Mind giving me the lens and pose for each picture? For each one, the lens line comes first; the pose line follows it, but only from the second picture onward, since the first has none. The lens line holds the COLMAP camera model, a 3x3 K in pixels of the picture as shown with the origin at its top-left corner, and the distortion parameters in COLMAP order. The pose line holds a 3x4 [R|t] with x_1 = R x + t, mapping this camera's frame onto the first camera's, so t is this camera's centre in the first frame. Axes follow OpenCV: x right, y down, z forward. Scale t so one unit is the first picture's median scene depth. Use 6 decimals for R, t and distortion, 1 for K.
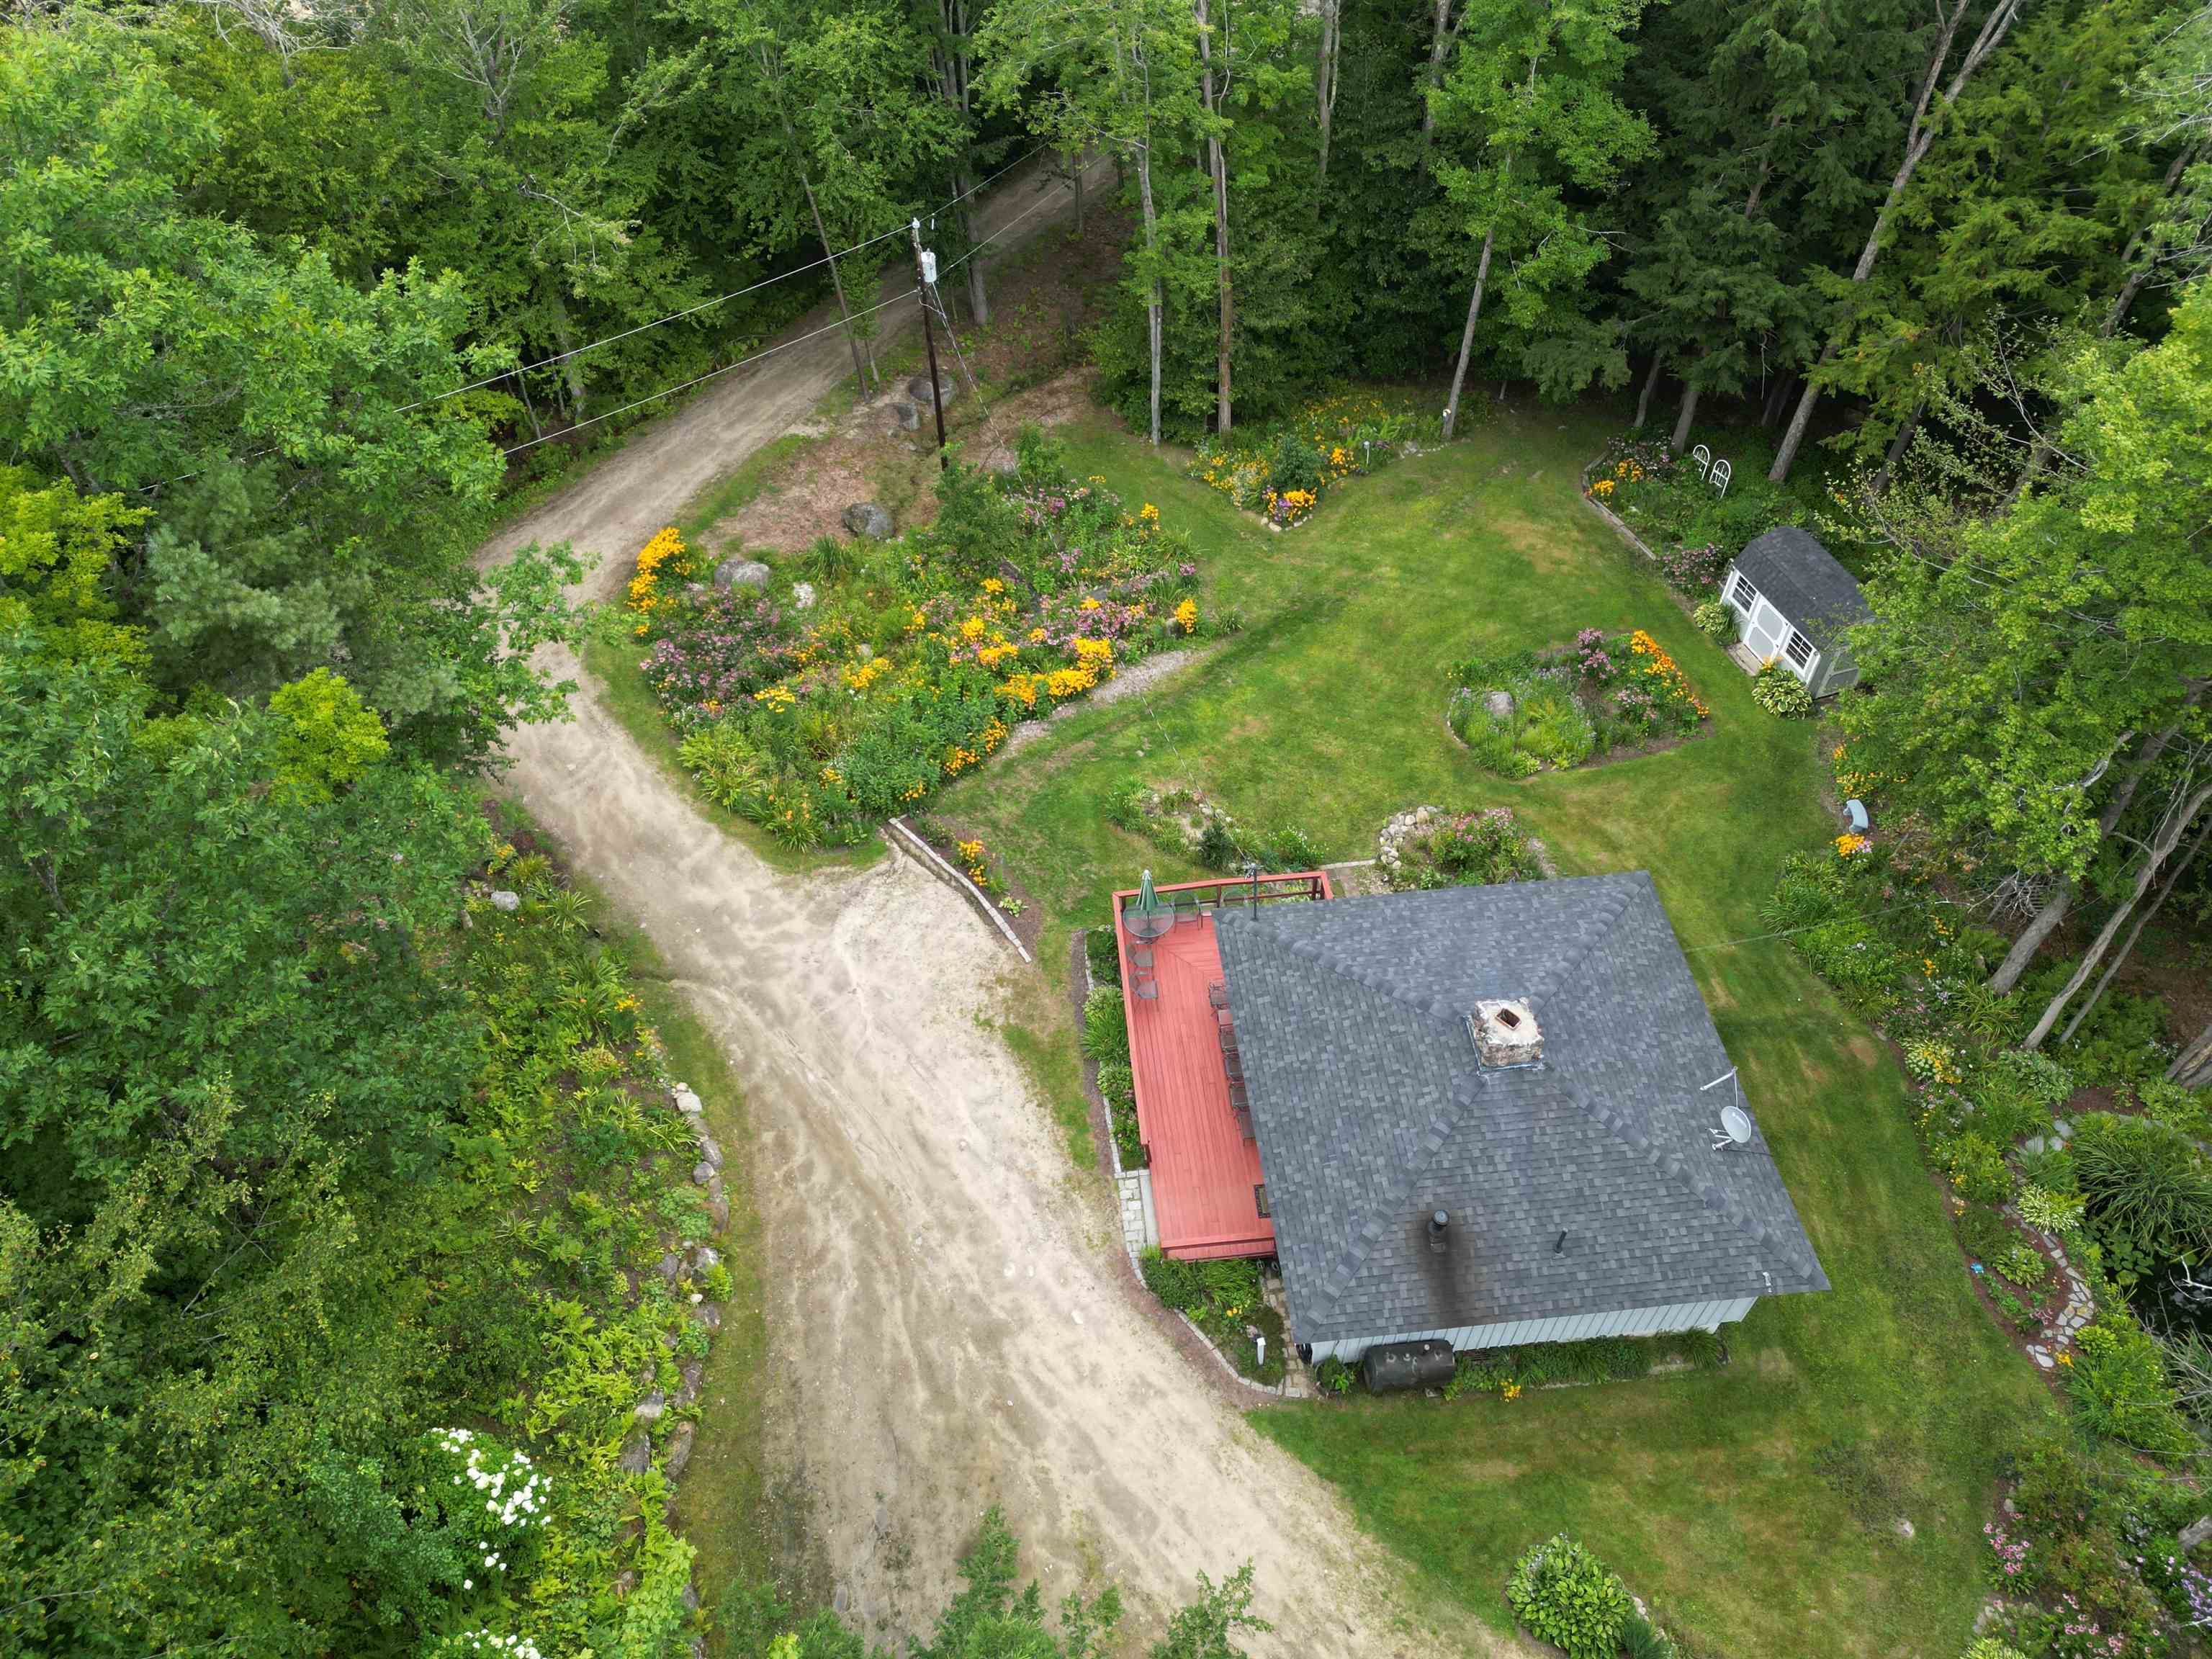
lens RADIAL K [[1551.6, 0, 1102.2], [0, 1551.6, 835.0], [0, 0, 1]] dist [0.045710, -0.038299]
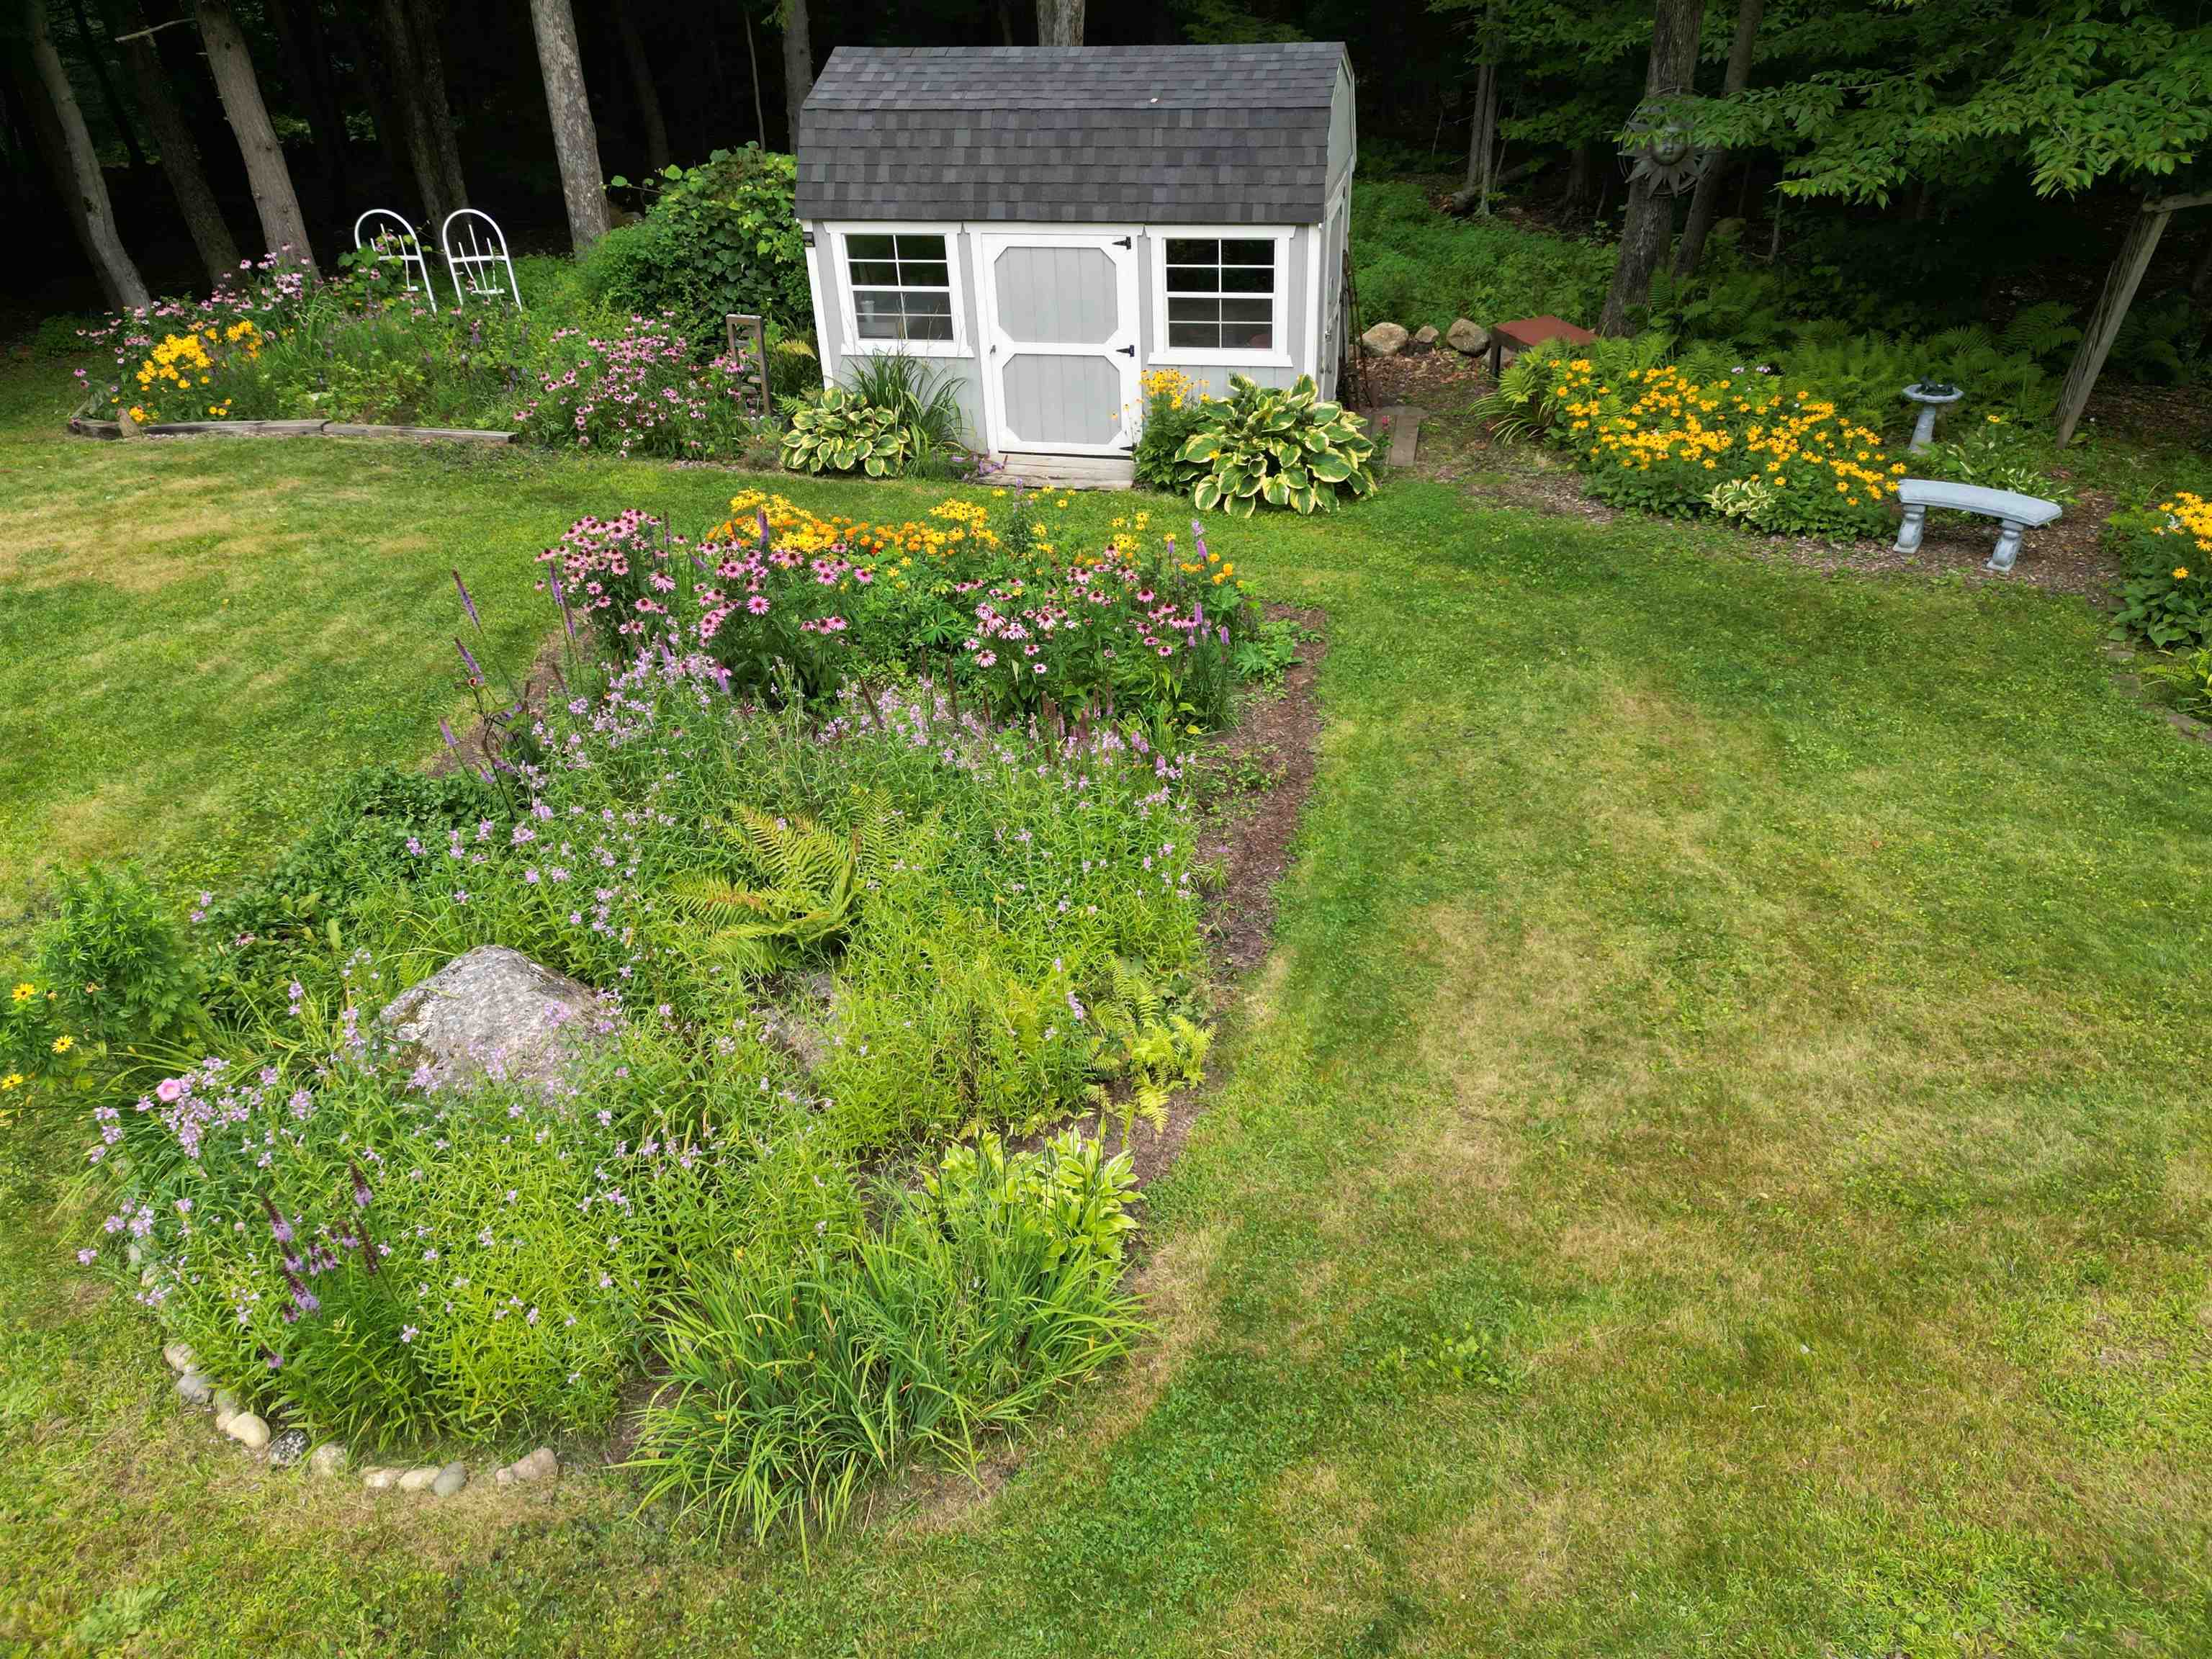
lens RADIAL K [[1551.6, 0, 1109.4], [0, 1551.6, 845.4], [0, 0, 1]] dist [0.045710, -0.038299]
pose [[0.519877, -0.478370, 0.707736, 0.202536], [0.657103, 0.753335, 0.026508, -0.067882], [-0.545843, 0.451274, 0.705980, 0.899134]]
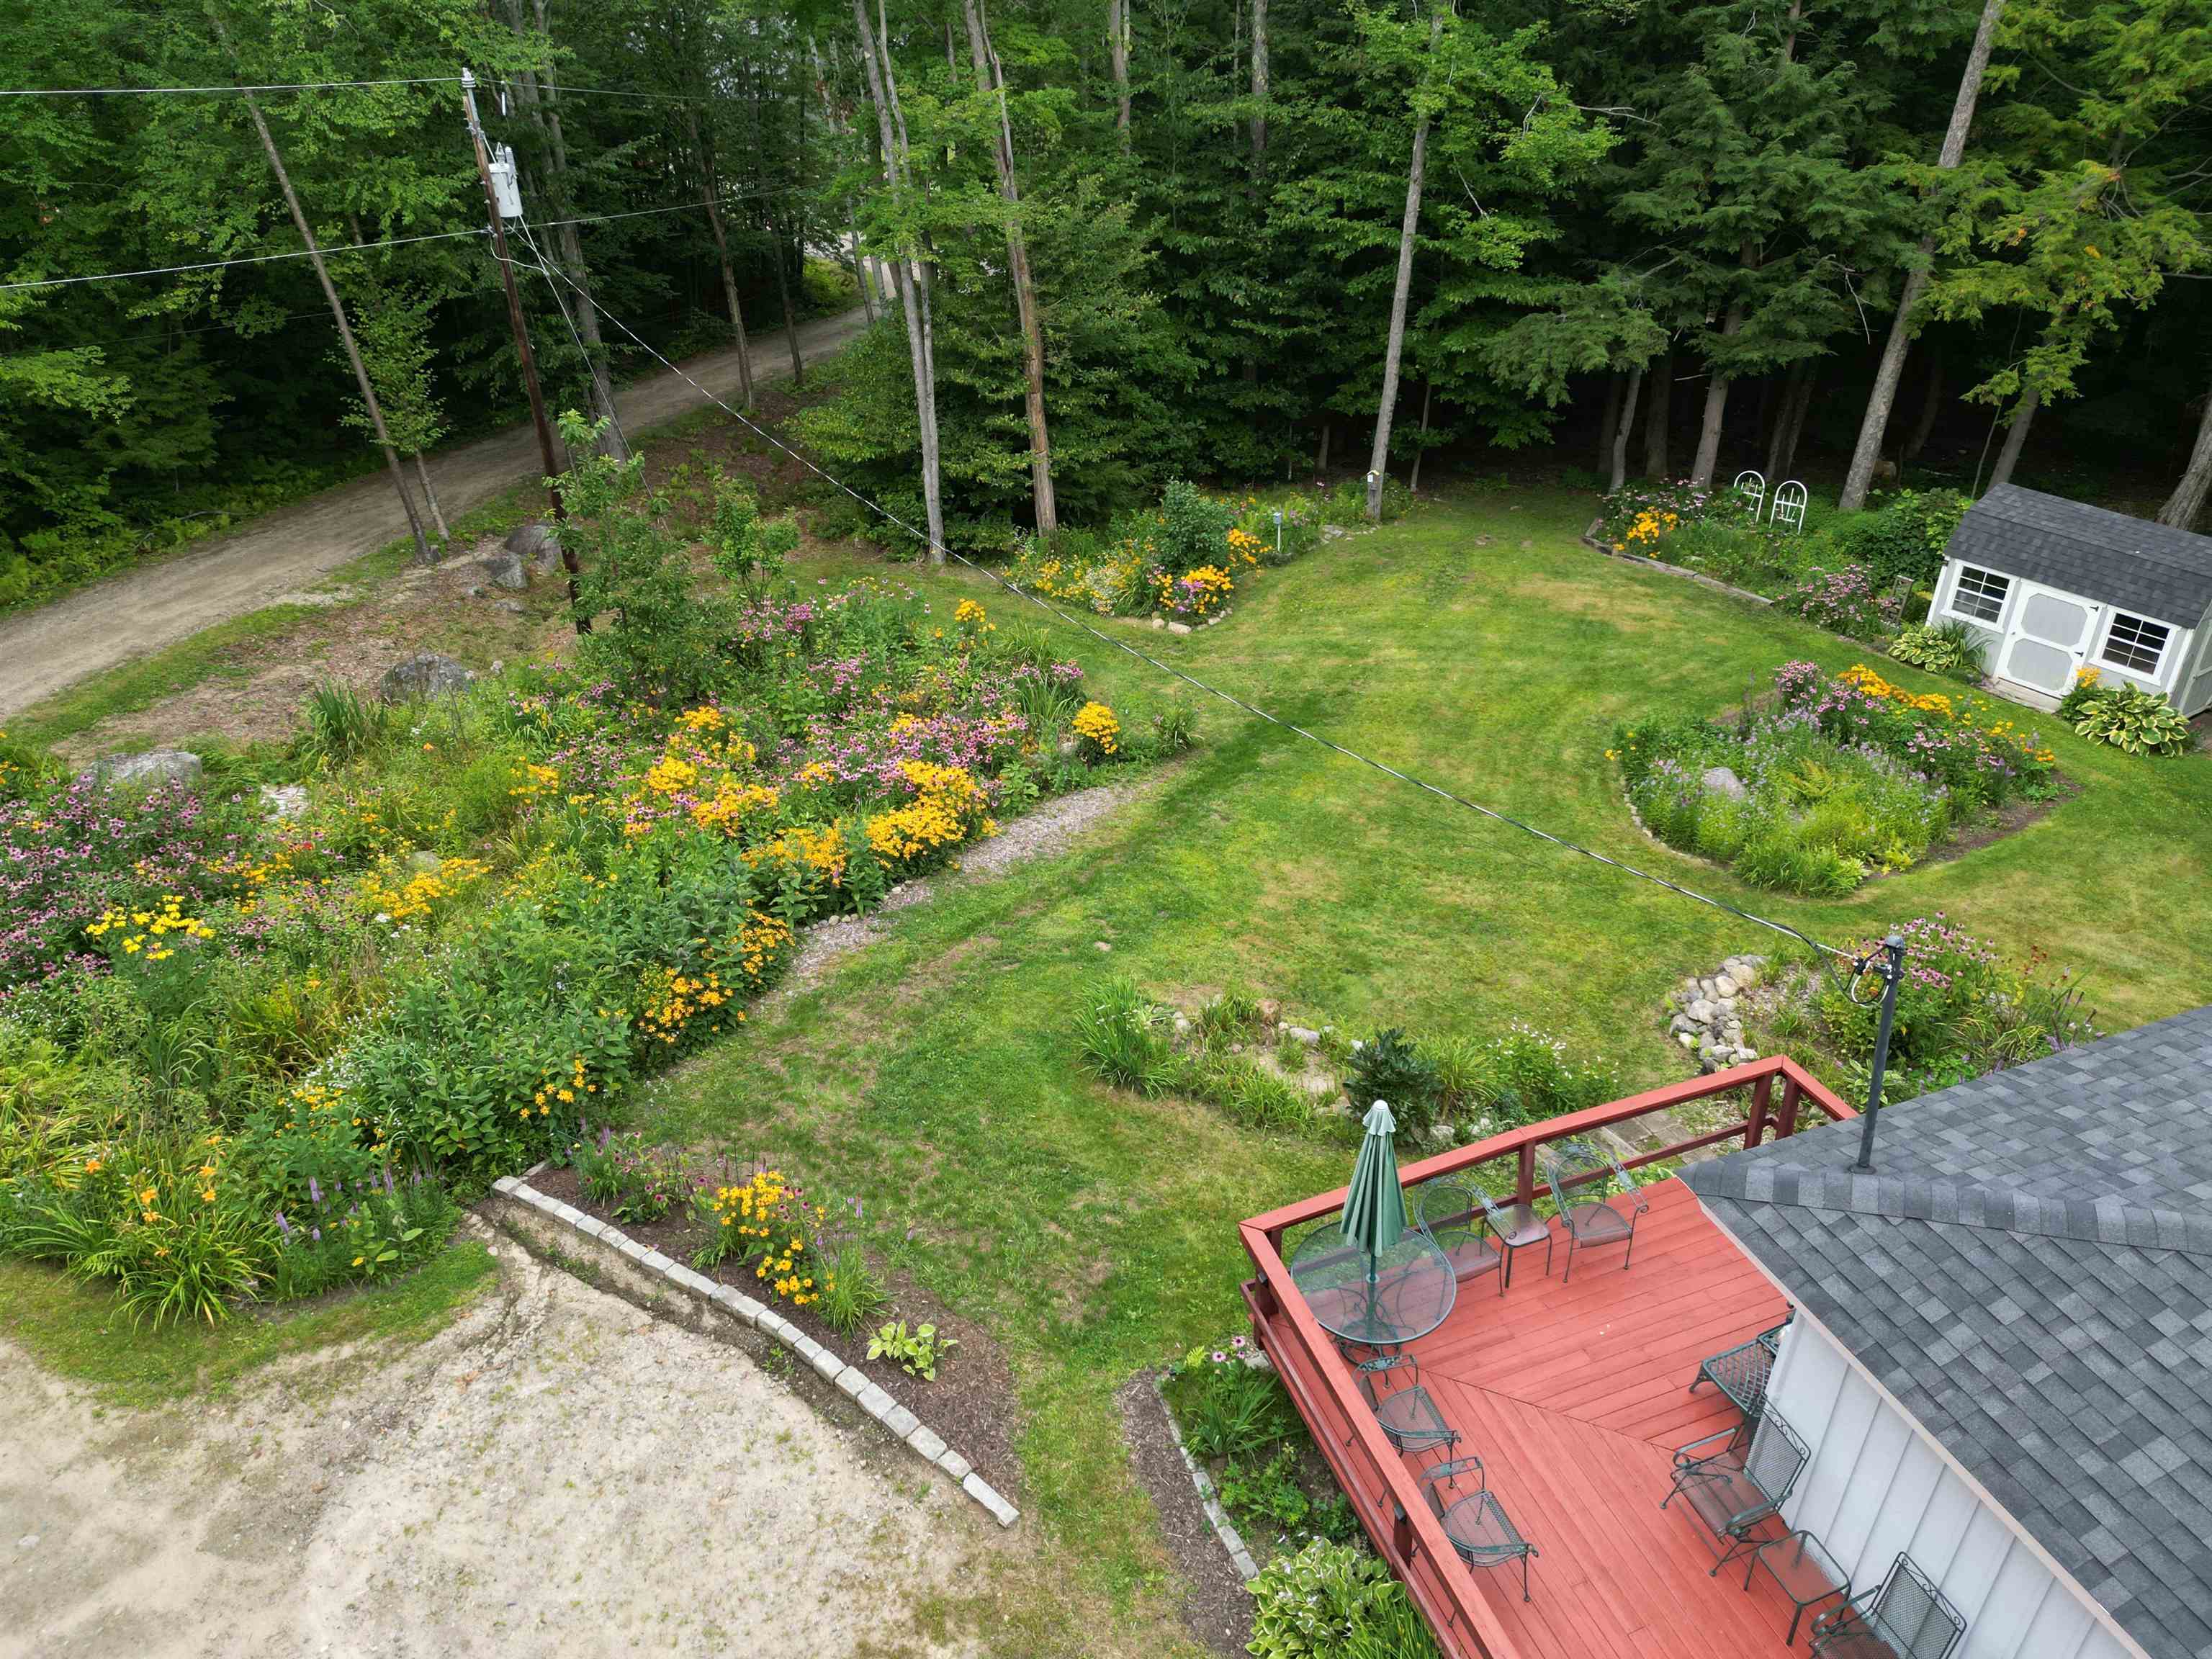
lens RADIAL K [[1551.6, 0, 1110.6], [0, 1551.6, 826.5], [0, 0, 1]] dist [0.045710, -0.038299]
pose [[0.964443, -0.132541, 0.228652, -0.067000], [0.196373, 0.938397, -0.284339, 0.038616], [-0.176879, 0.319130, 0.931058, 0.570179]]
